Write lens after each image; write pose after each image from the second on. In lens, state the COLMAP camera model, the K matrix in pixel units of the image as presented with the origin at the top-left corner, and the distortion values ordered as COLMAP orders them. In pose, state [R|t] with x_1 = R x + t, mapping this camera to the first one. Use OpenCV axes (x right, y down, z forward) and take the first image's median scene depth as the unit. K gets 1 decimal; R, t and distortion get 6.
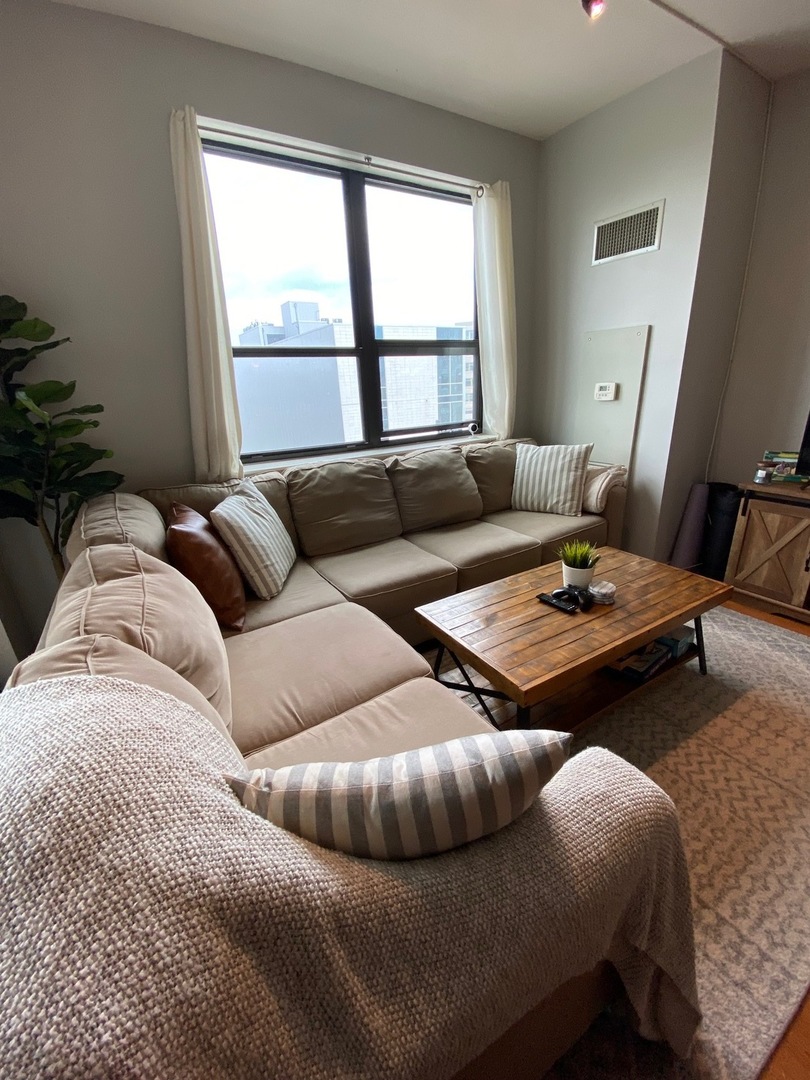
lens RADIAL K [[435.6, 0, 407.9], [0, 435.6, 542.5], [0, 0, 1]] dist [0.044098, -0.028555]
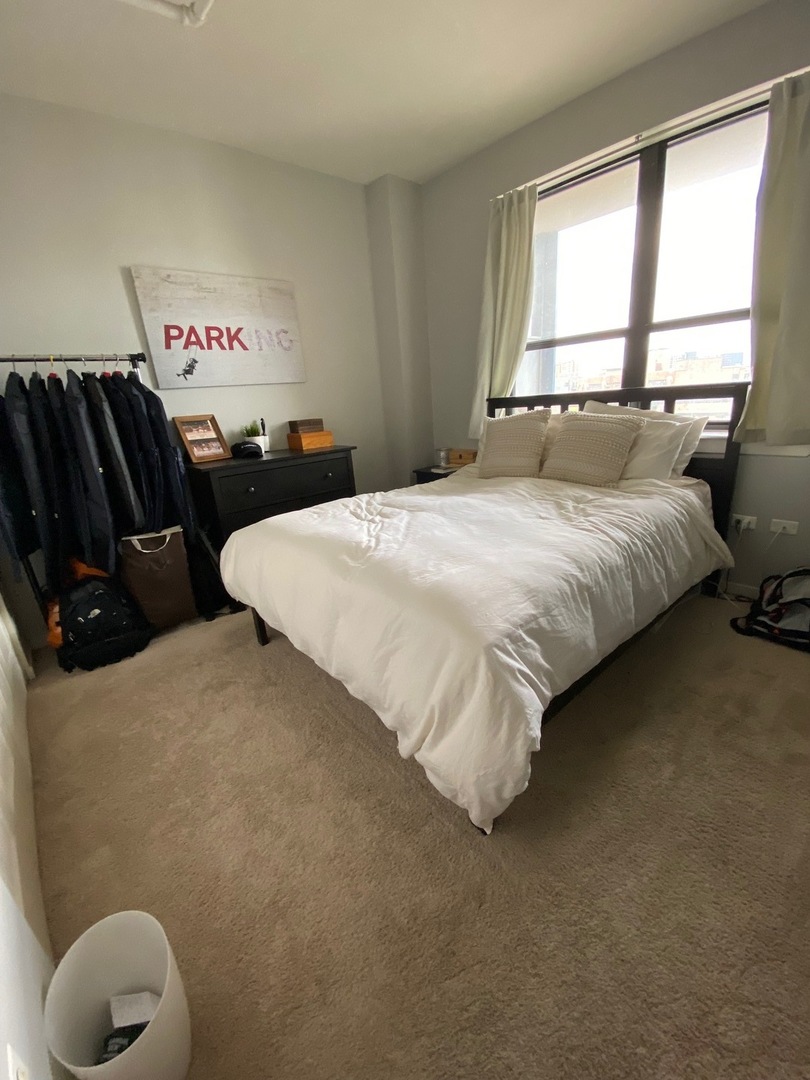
lens RADIAL K [[435.6, 0, 407.9], [0, 435.6, 542.5], [0, 0, 1]] dist [0.044098, -0.028555]
pose [[0.170984, 0.331554, -0.927813, 1.020565], [-0.281113, 0.918954, 0.276583, -0.158102], [0.944320, 0.213529, 0.250331, 0.453781]]
